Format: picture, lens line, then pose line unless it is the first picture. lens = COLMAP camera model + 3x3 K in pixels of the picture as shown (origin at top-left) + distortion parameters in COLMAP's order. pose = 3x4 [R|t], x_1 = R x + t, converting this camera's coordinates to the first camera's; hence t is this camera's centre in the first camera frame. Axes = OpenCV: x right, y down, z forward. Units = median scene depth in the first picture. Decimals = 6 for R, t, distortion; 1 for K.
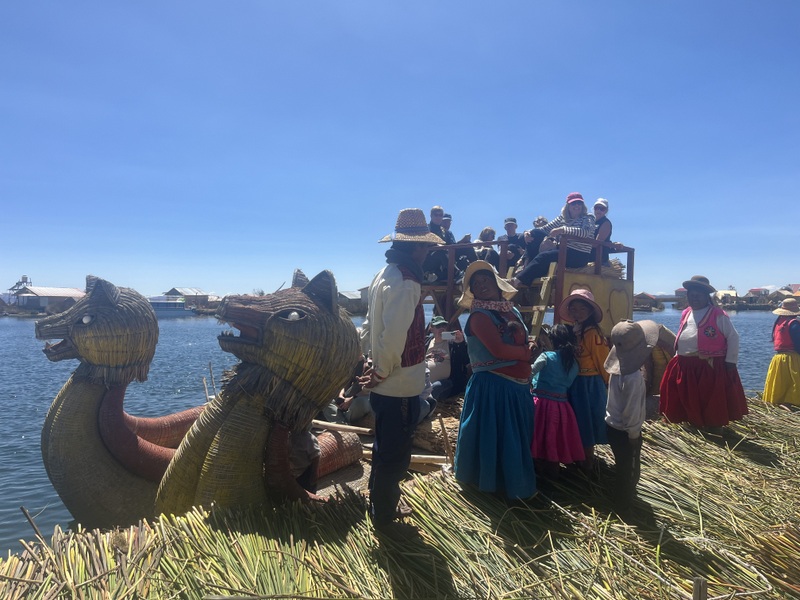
lens RADIAL K [[614.6, 0, 400.5], [0, 614.6, 301.1], [0, 0, 1]] dist [0.039618, -0.008933]
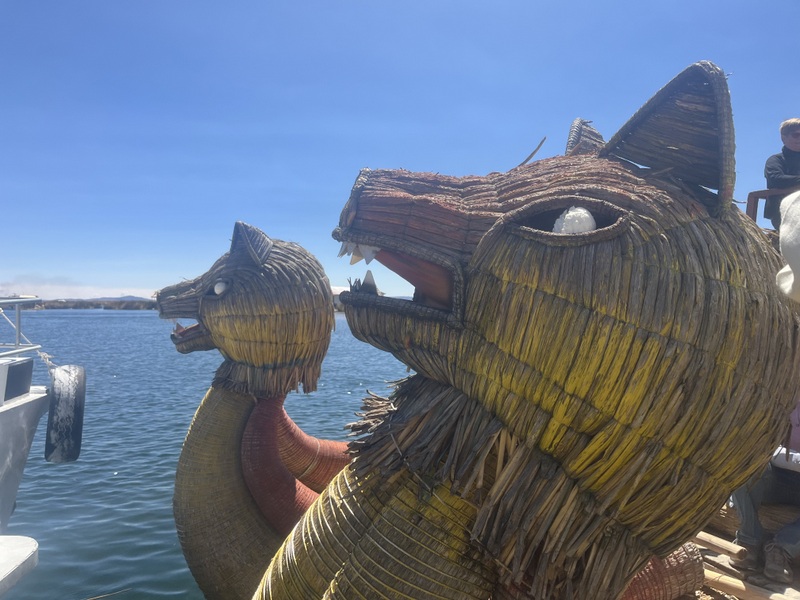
lens RADIAL K [[614.6, 0, 401.1], [0, 614.6, 299.7], [0, 0, 1]] dist [0.039618, -0.008933]
pose [[0.918670, 0.016149, -0.394697, -0.134033], [-0.023545, 0.999626, -0.013903, 0.064302], [0.394324, 0.022066, 0.918706, 0.708355]]
